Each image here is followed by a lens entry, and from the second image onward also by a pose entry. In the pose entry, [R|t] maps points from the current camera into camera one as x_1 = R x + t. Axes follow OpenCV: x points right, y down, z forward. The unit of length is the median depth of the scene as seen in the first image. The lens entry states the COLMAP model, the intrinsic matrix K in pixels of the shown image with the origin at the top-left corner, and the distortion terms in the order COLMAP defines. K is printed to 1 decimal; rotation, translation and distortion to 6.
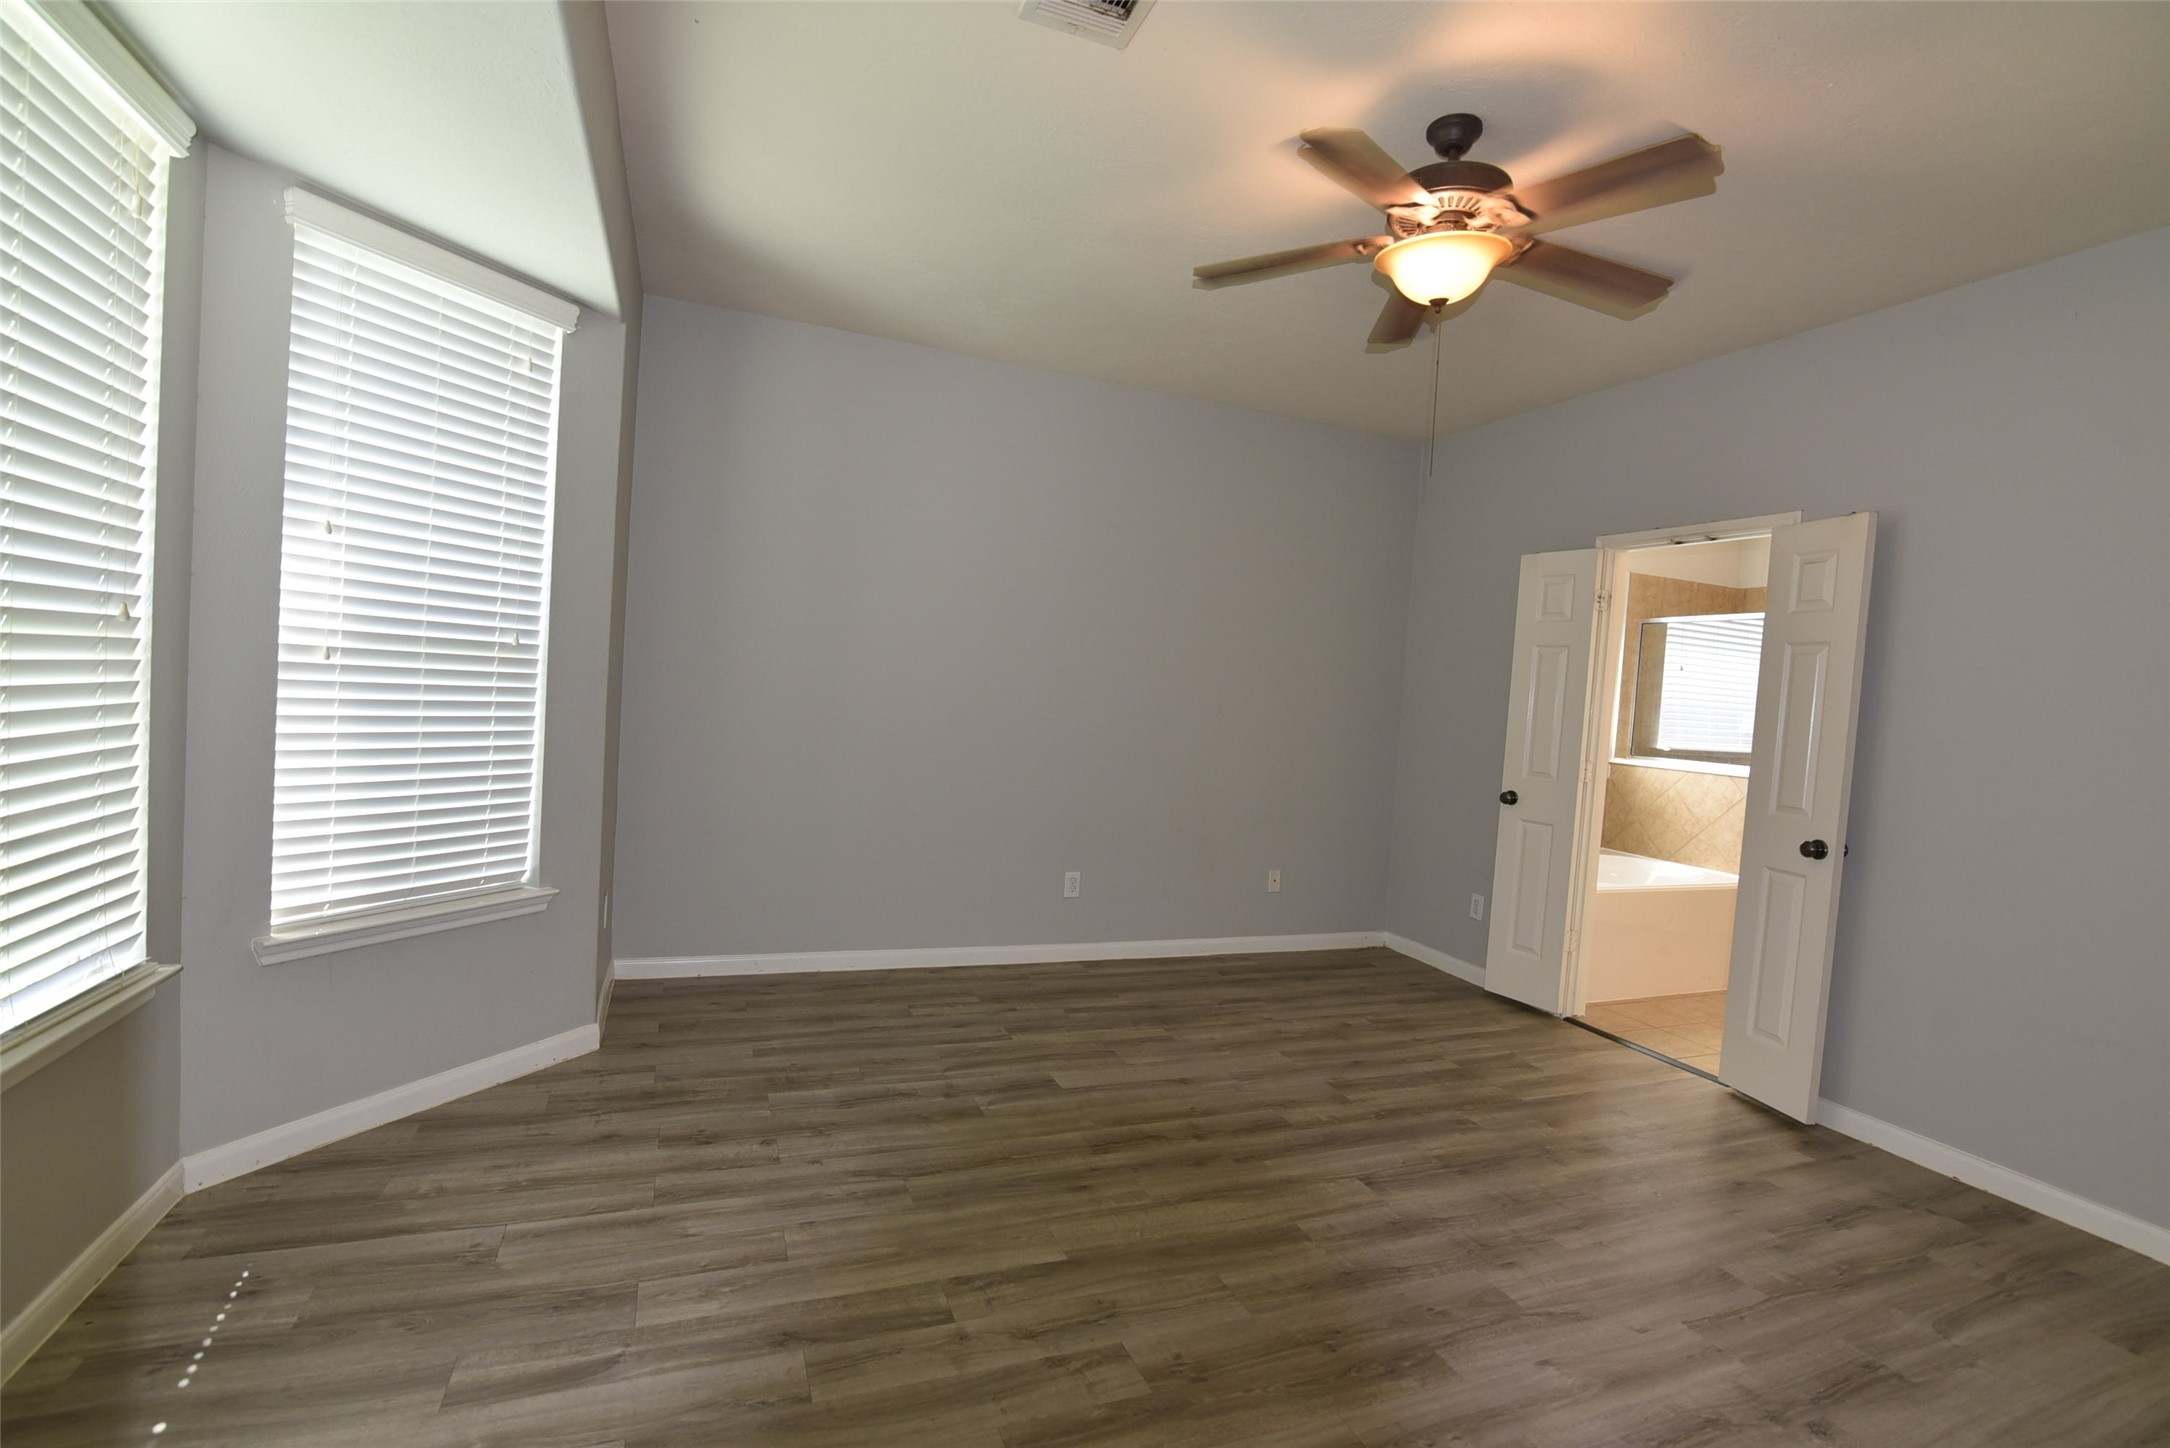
lens RADIAL K [[982.7, 0, 1095.6], [0, 982.7, 727.6], [0, 0, 1]] dist [-0.023938, -0.000852]
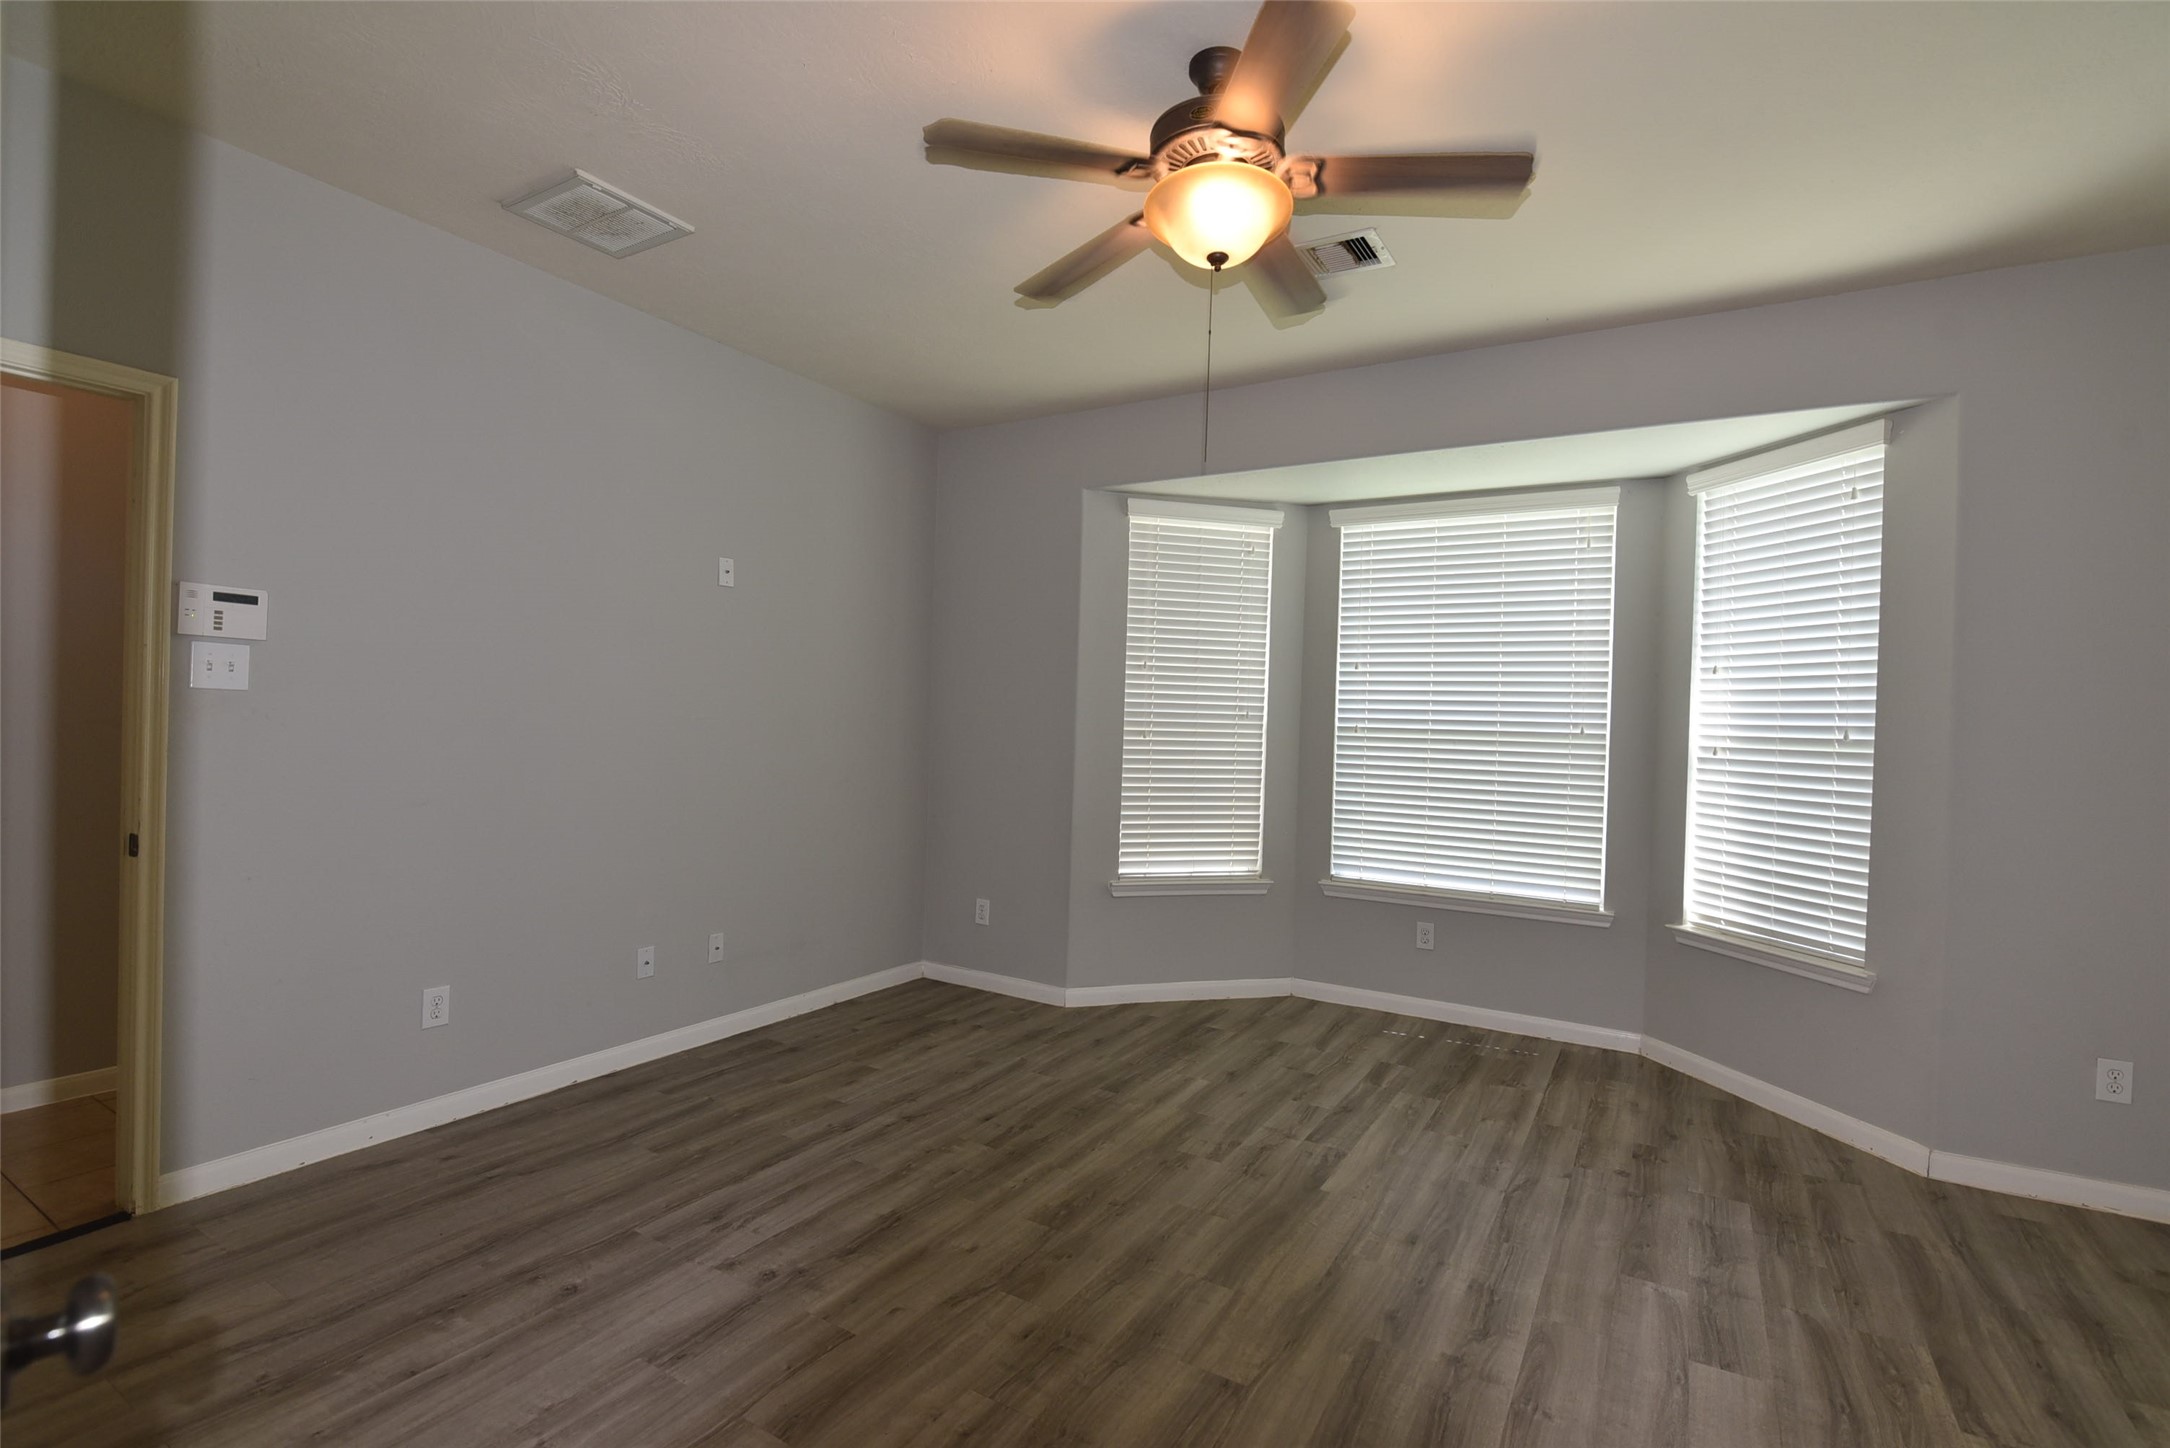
lens RADIAL K [[982.7, 0, 1095.6], [0, 982.7, 727.6], [0, 0, 1]] dist [-0.023938, -0.000852]
pose [[-0.790771, -0.085445, -0.606119, 0.897264], [-0.105217, 0.994445, -0.002918, -0.006492], [0.603002, 0.061467, -0.795368, 1.594625]]
